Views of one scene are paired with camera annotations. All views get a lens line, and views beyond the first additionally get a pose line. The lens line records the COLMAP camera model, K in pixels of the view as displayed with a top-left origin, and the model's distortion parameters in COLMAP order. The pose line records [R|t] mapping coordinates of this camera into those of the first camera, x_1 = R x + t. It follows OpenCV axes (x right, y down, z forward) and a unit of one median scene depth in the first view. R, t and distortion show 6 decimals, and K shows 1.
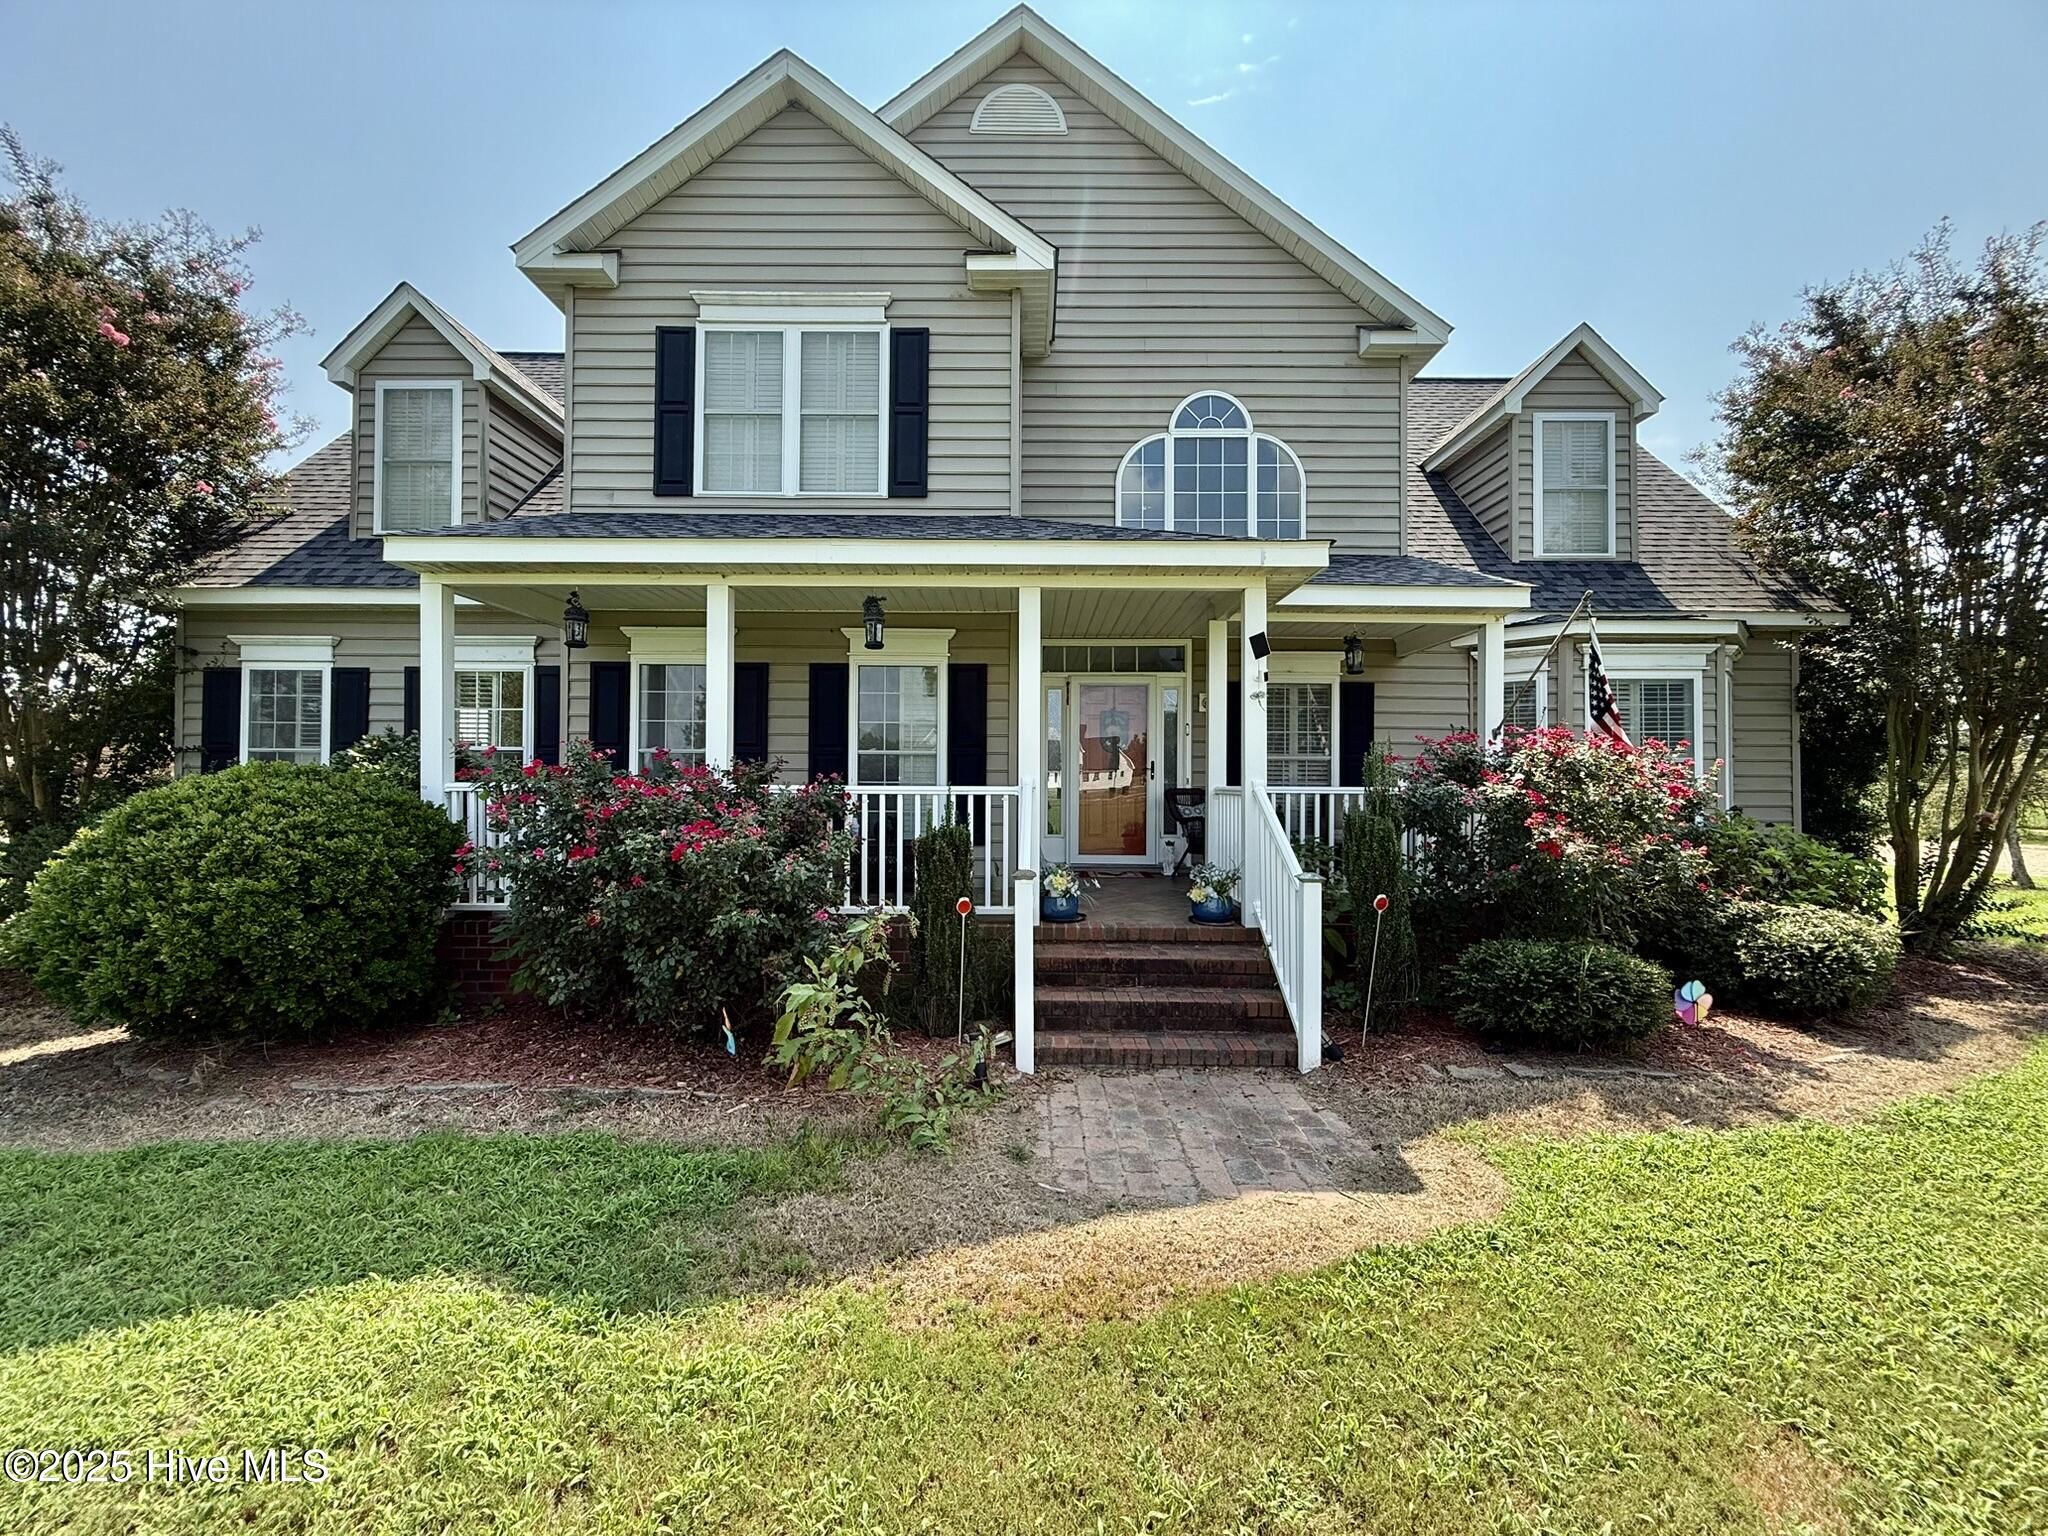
lens RADIAL K [[816.4, 0, 1023.4], [0, 816.4, 766.1], [0, 0, 1]] dist [-0.000070, -0.000213]
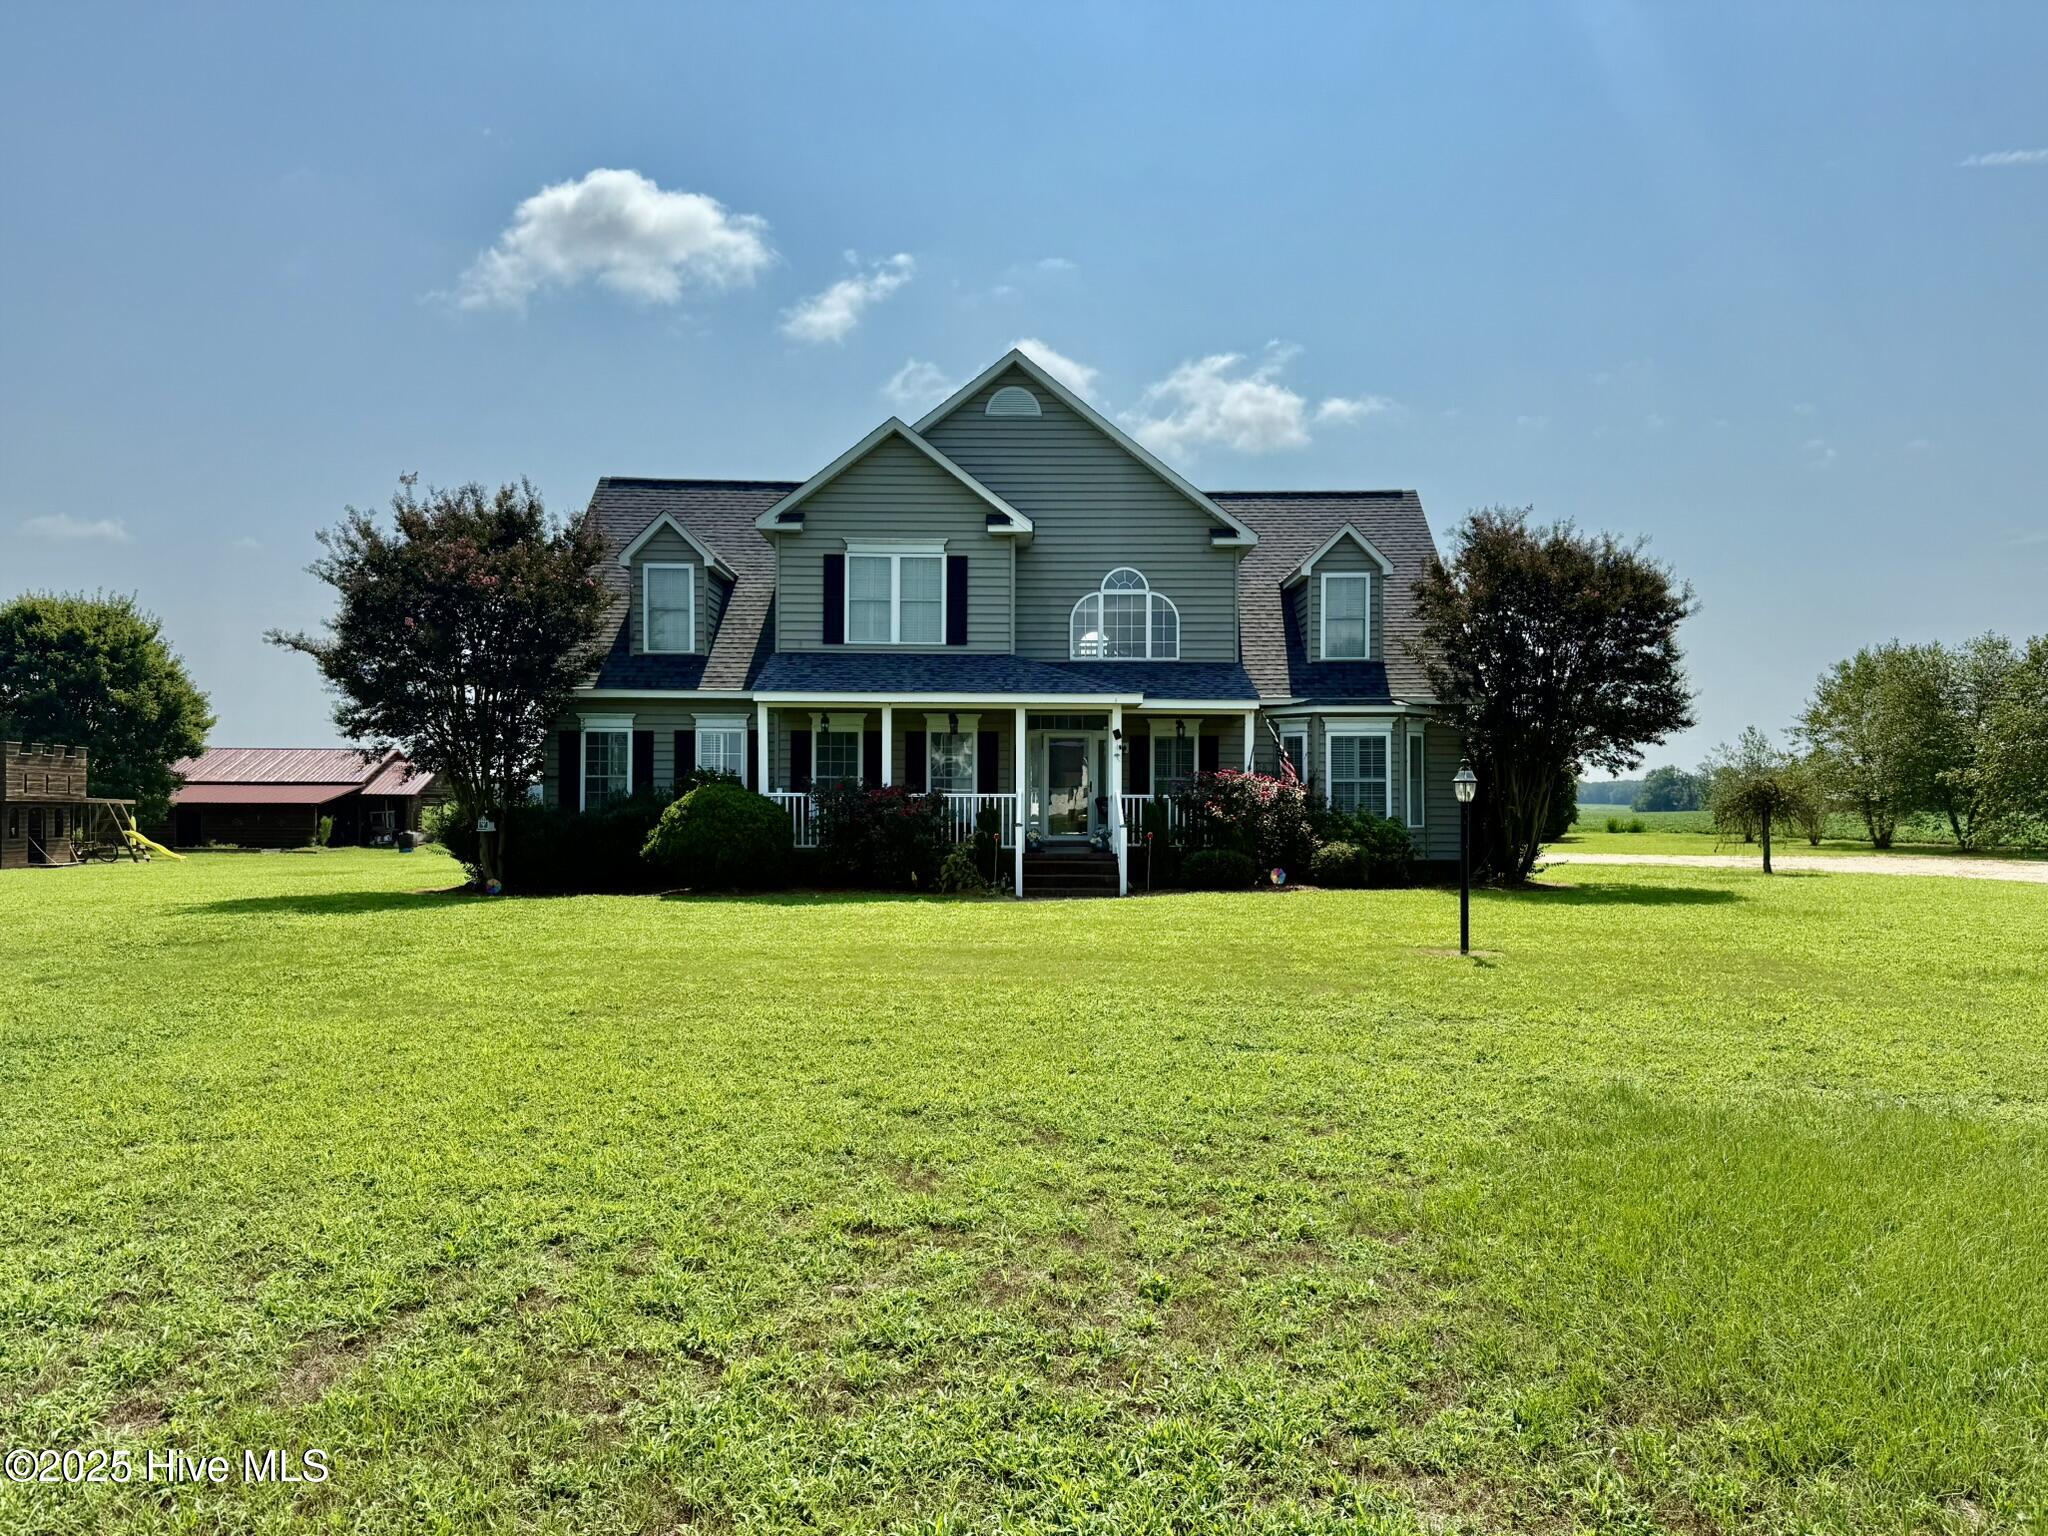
lens RADIAL K [[1432.8, 0, 1024.0], [0, 1432.8, 768.0], [0, 0, 1]] dist [0.000151, 0.000054]
pose [[0.999981, -0.003212, 0.005349, -0.002679], [0.003262, 0.999949, -0.009525, -0.007318], [-0.005318, 0.009542, 0.999940, -2.345024]]
